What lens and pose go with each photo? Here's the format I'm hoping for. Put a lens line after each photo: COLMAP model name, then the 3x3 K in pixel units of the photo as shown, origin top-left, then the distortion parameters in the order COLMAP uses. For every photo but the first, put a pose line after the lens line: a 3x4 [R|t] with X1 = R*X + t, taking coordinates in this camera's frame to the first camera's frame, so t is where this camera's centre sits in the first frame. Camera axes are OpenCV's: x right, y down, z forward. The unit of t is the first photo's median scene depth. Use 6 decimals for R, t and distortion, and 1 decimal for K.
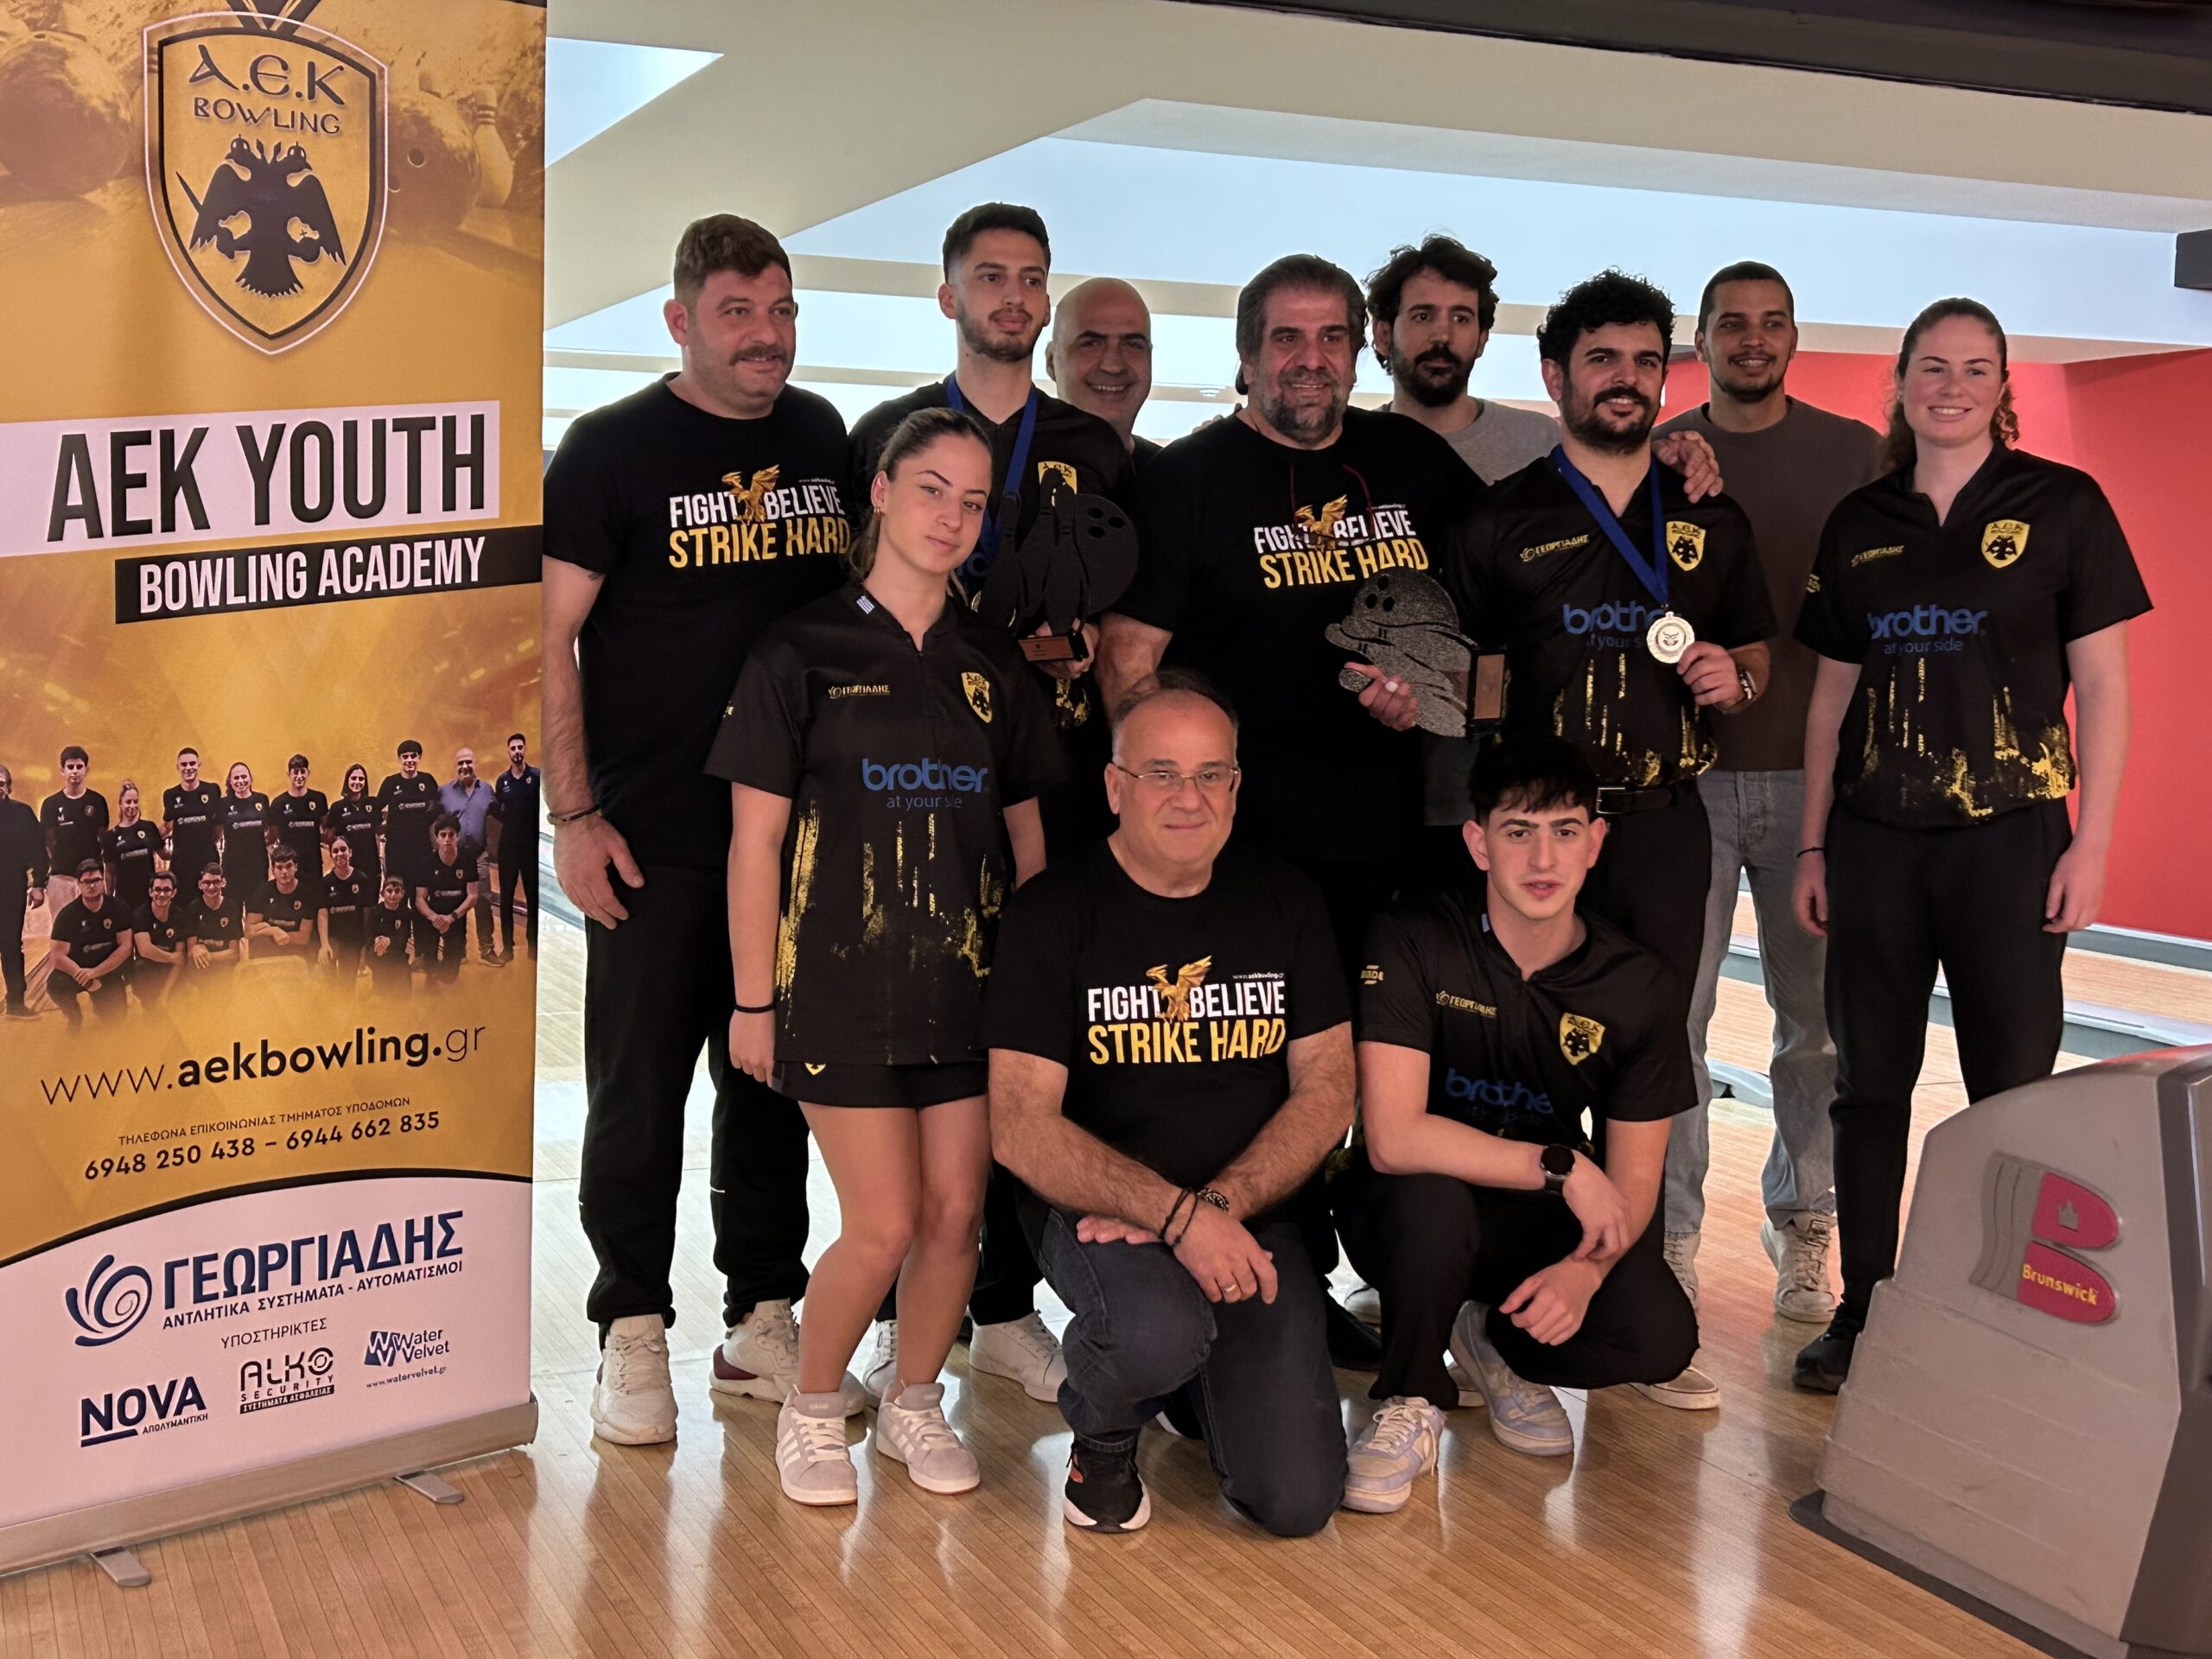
lens RADIAL K [[2672.6, 0, 1117.6], [0, 2672.6, 822.4], [0, 0, 1]] dist [0.191781, -0.601368]
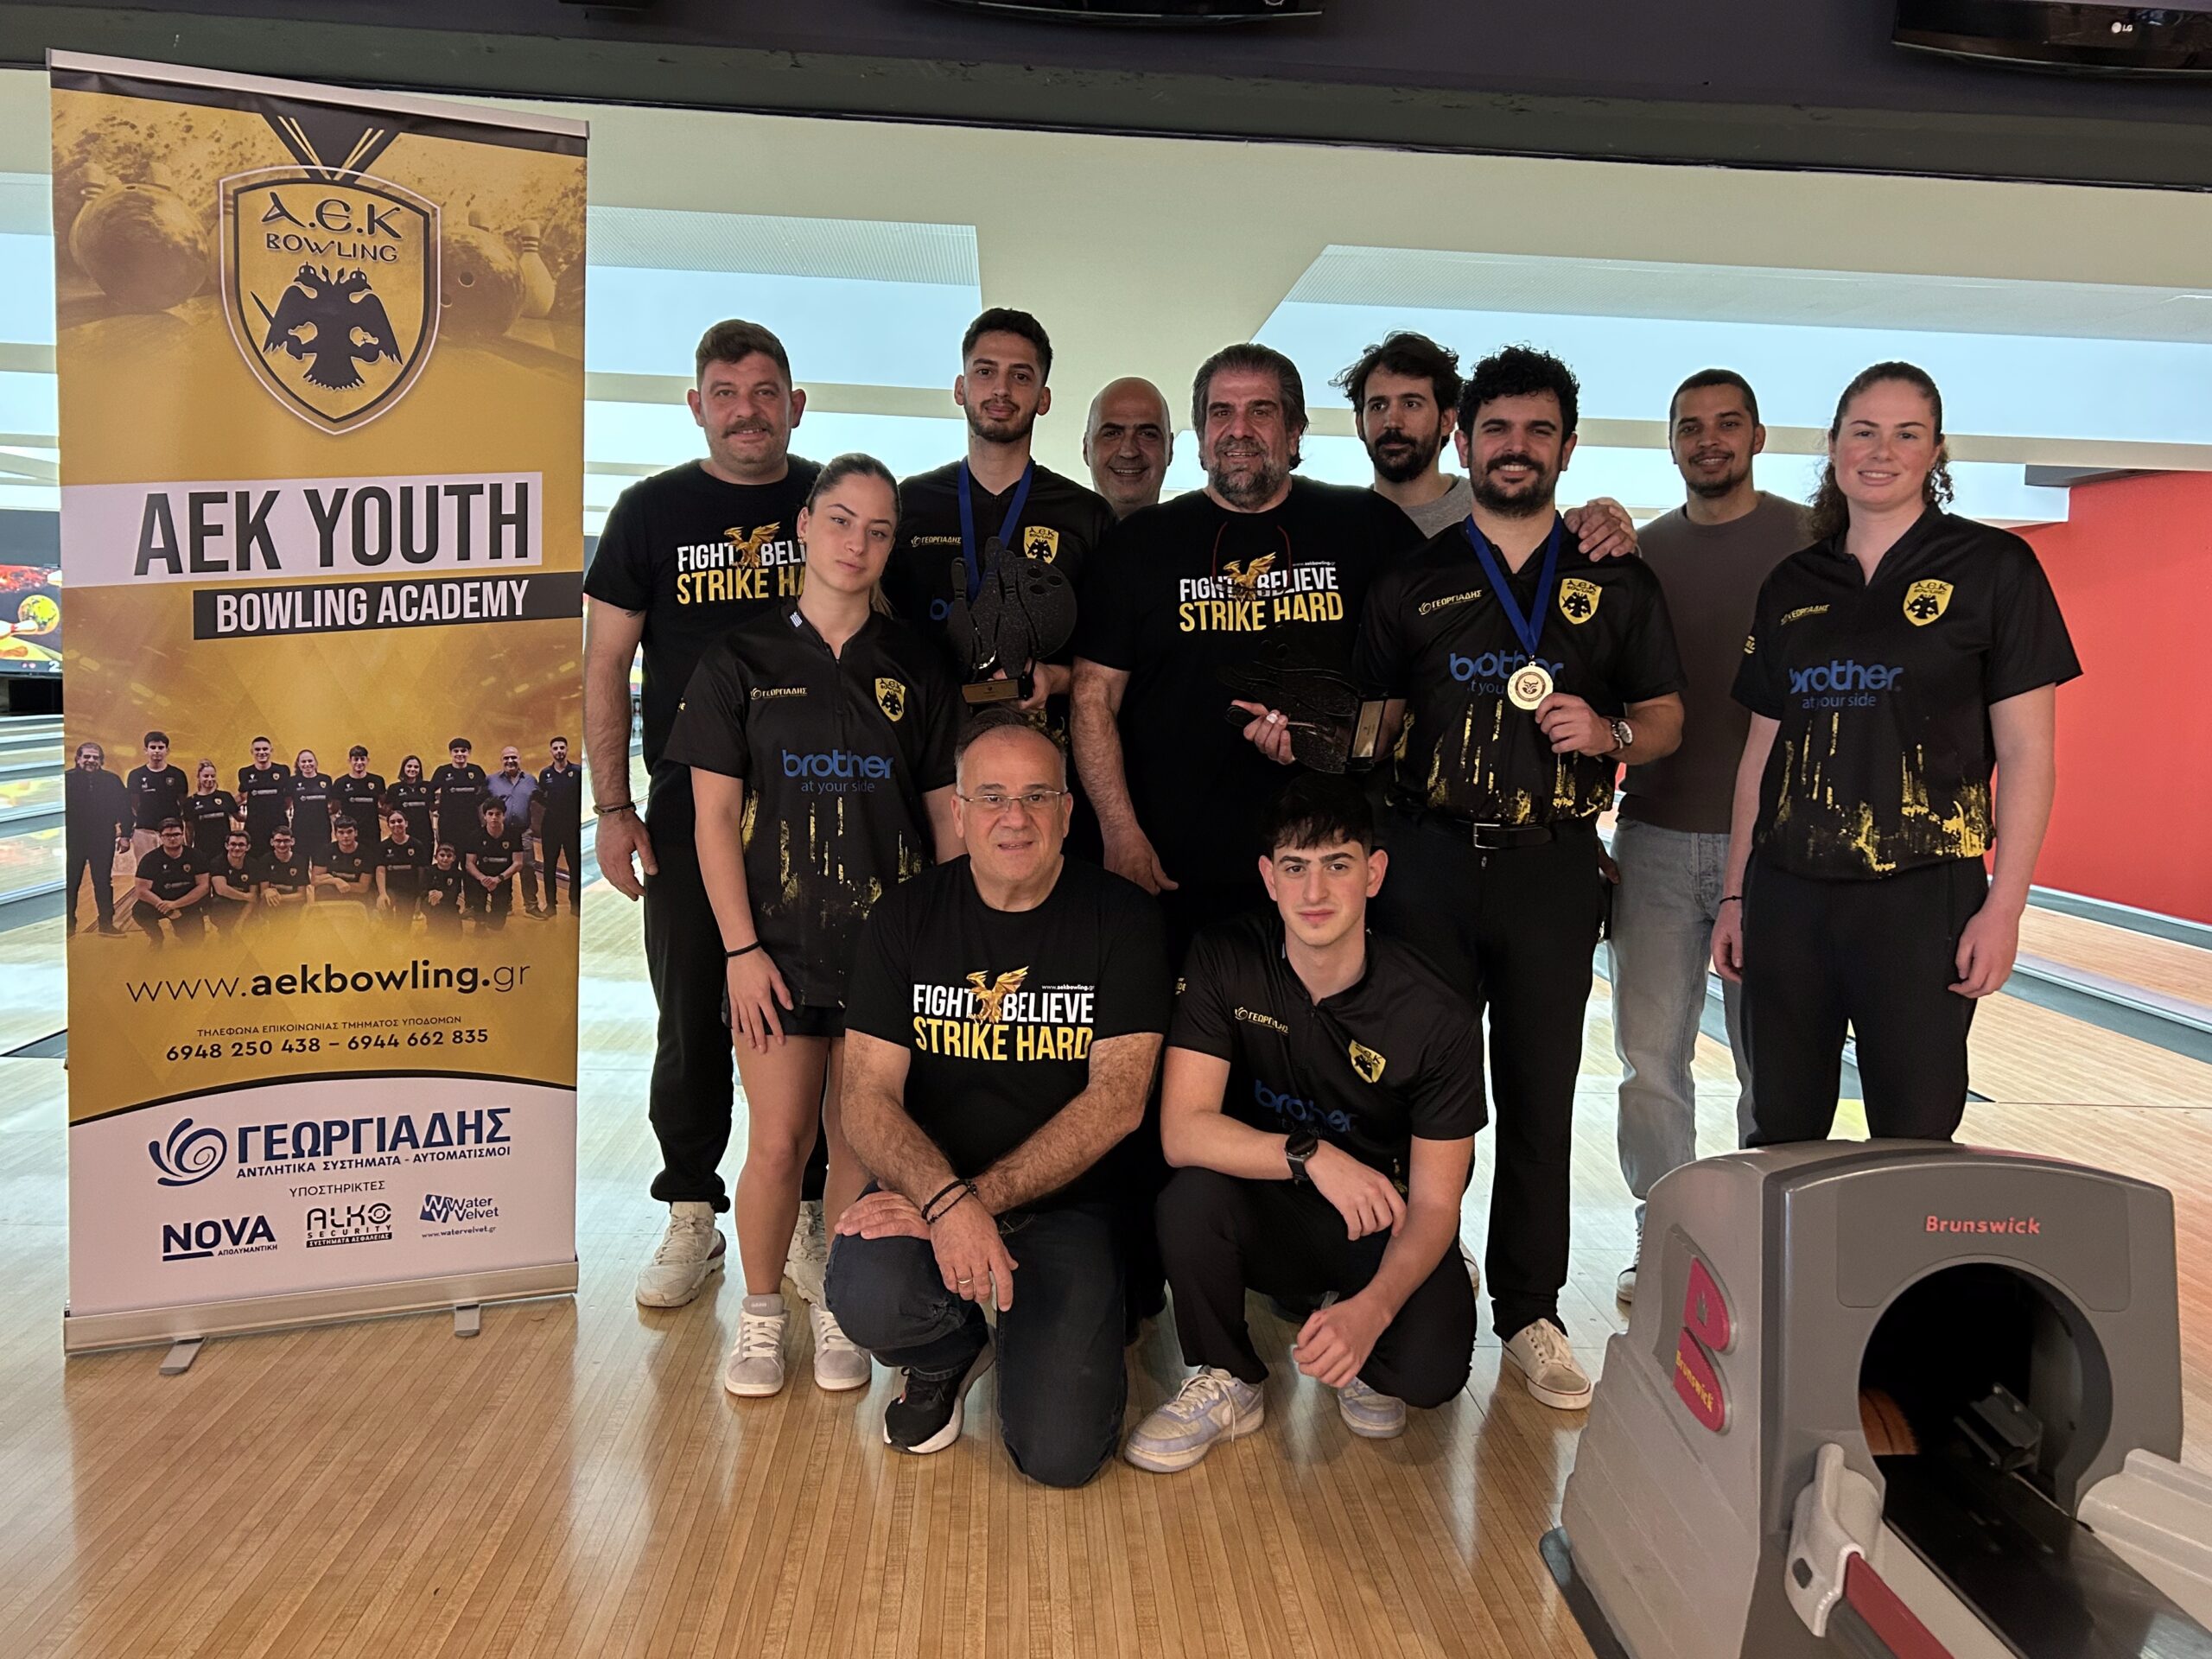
lens RADIAL K [[1775.4, 0, 1115.1], [0, 1775.4, 817.2], [0, 0, 1]] dist [0.010335, 0.008586]
pose [[0.937116, 0.052728, -0.345012, 0.328759], [-0.051911, 0.998584, 0.011612, -0.019530], [0.345136, 0.007028, 0.938527, 0.327982]]
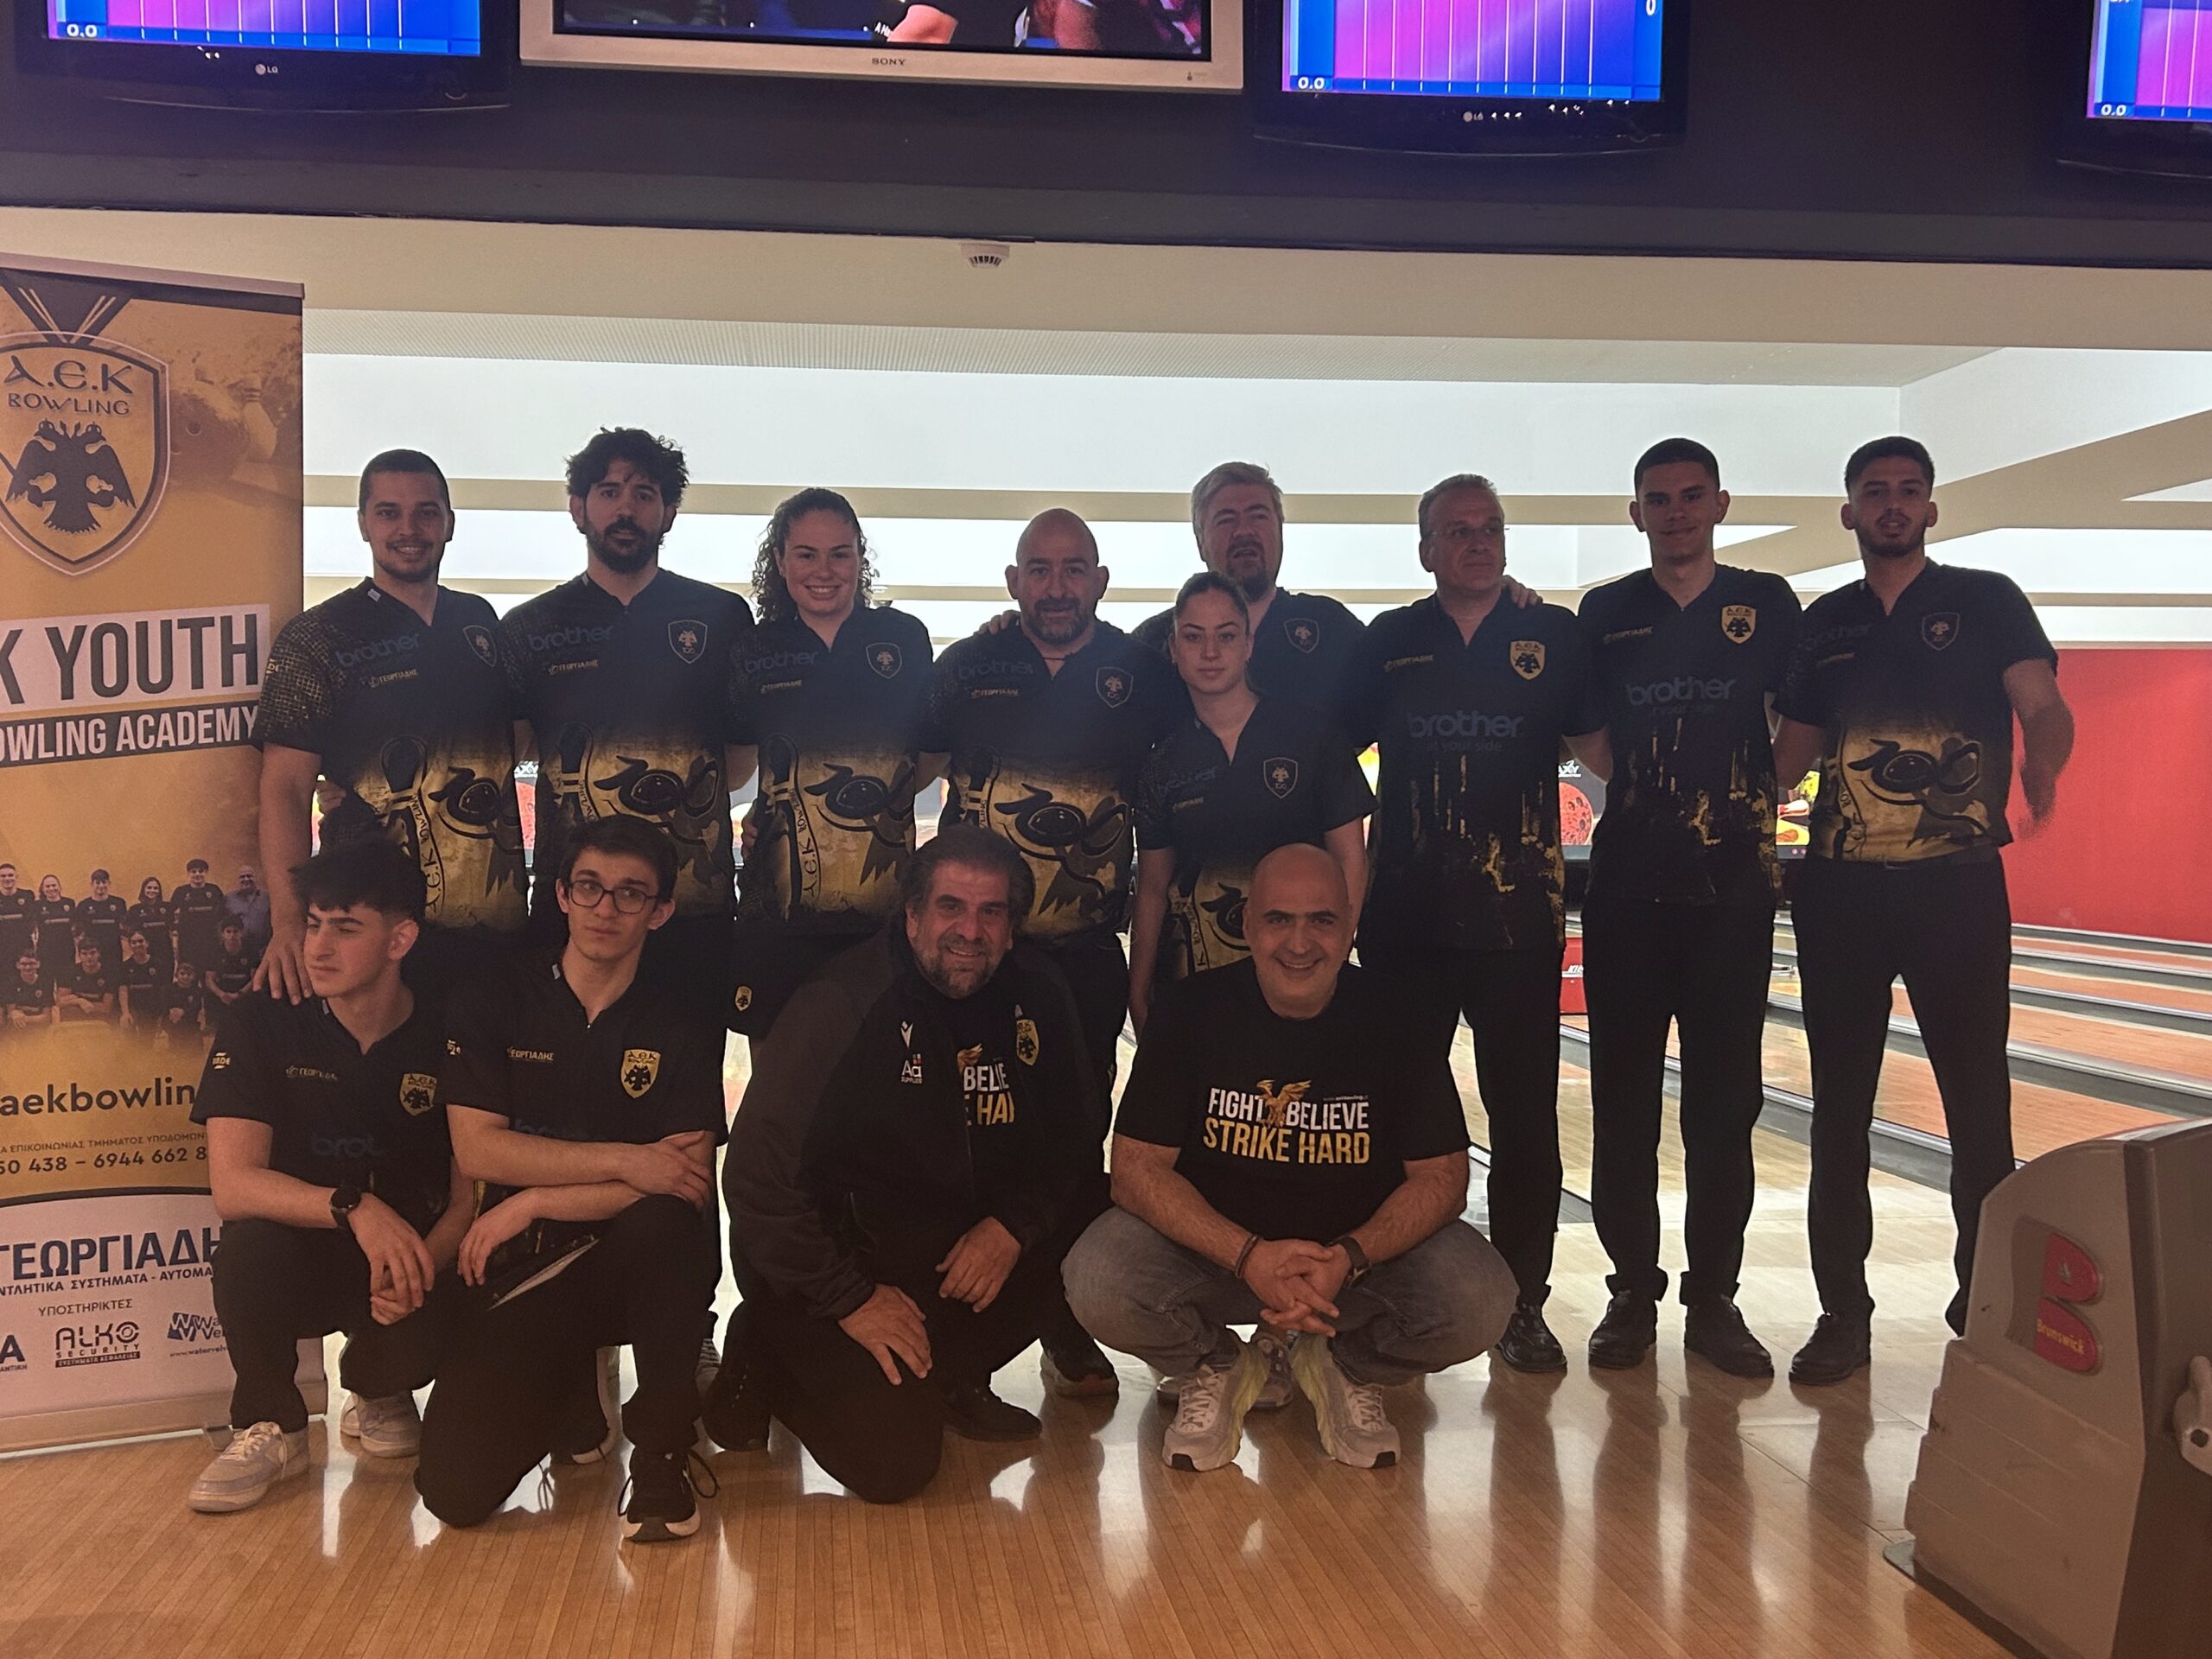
lens RADIAL K [[2319.2, 0, 1095.5], [0, 2319.2, 844.5], [0, 0, 1]] dist [0.002696, 0.023950]
pose [[0.956636, -0.035020, -0.289174, 0.501209], [0.010167, 0.996156, -0.087006, 0.067670], [0.291110, 0.080293, 0.953314, 0.045384]]
